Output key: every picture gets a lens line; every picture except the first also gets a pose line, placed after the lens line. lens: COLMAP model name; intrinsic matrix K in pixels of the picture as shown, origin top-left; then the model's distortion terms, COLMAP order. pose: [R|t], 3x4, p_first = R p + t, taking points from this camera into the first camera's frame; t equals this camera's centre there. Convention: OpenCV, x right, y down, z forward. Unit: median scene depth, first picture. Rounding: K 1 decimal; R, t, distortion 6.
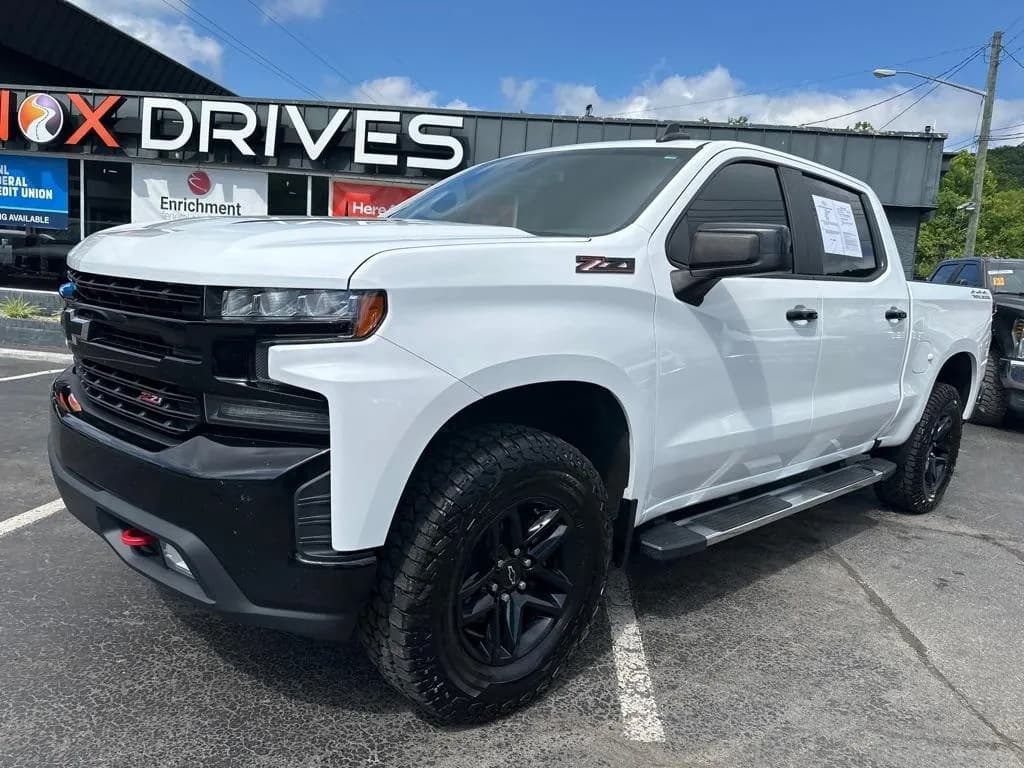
lens RADIAL K [[737.0, 0, 504.3], [0, 737.0, 379.0], [0, 0, 1]] dist [0.007568, -0.021841]
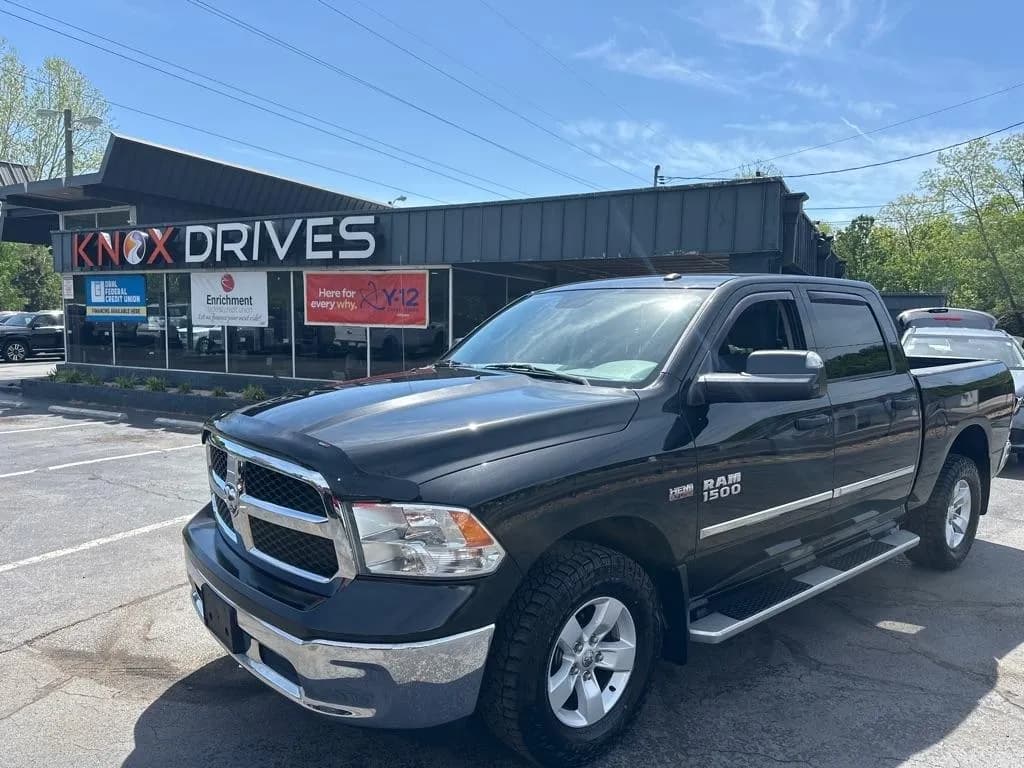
lens RADIAL K [[737.0, 0, 519.5], [0, 737.0, 386.6], [0, 0, 1]] dist [0.007568, -0.021841]
pose [[0.930050, -0.026844, -0.366450, 0.604312], [0.002457, 0.997760, -0.066855, 0.012776], [0.367424, 0.061278, 0.928033, -0.035991]]
